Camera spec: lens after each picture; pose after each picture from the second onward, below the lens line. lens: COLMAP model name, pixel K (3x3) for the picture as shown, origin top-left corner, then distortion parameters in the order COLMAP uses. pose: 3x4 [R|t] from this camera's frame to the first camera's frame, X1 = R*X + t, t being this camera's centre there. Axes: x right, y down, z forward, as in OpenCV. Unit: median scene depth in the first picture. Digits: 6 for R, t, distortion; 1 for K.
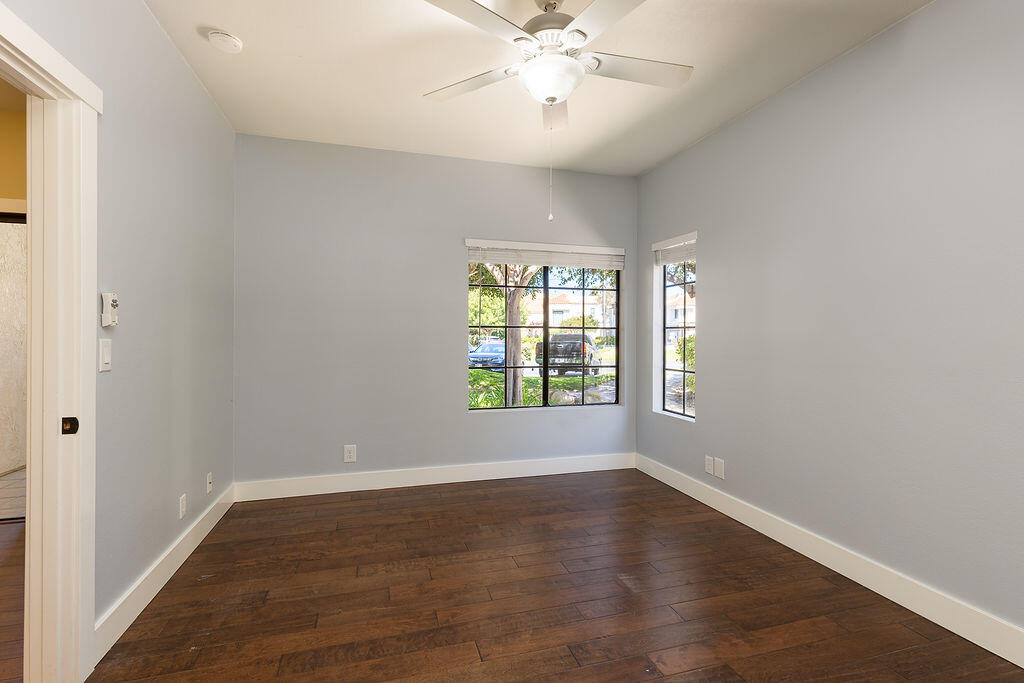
lens RADIAL K [[464.5, 0, 510.9], [0, 464.5, 338.2], [0, 0, 1]] dist [0.003423, 0.000395]
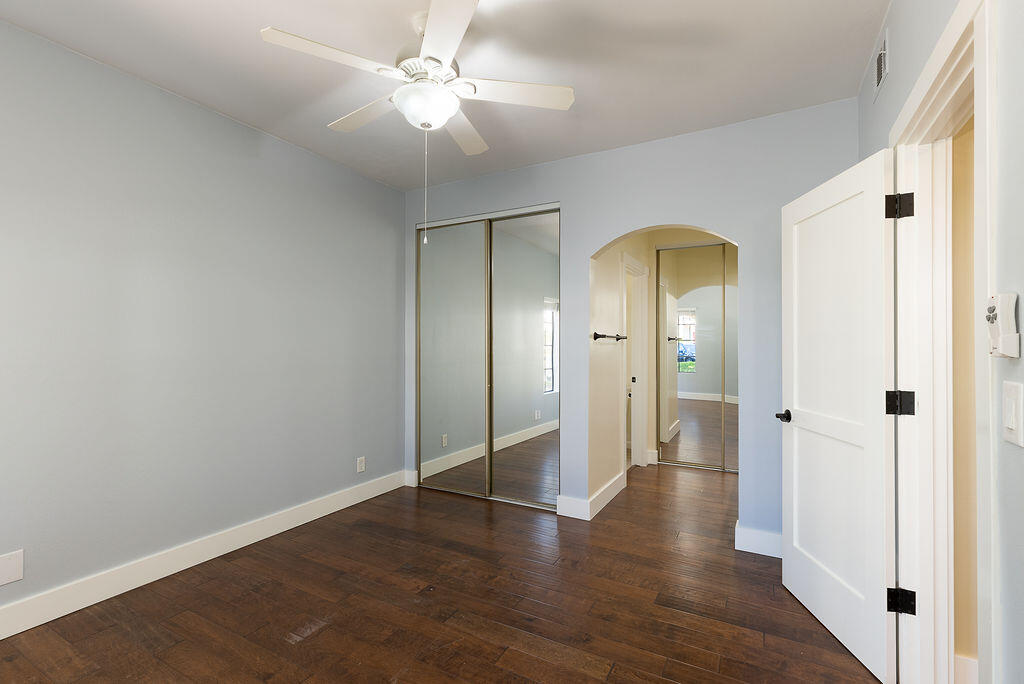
lens RADIAL K [[464.5, 0, 510.9], [0, 464.5, 338.7], [0, 0, 1]] dist [0.003423, 0.000395]
pose [[-0.703504, -0.000752, 0.710691, -0.669074], [0.000234, 0.999999, 0.001289, -0.038861], [-0.710692, 0.001073, -0.703503, 1.380337]]
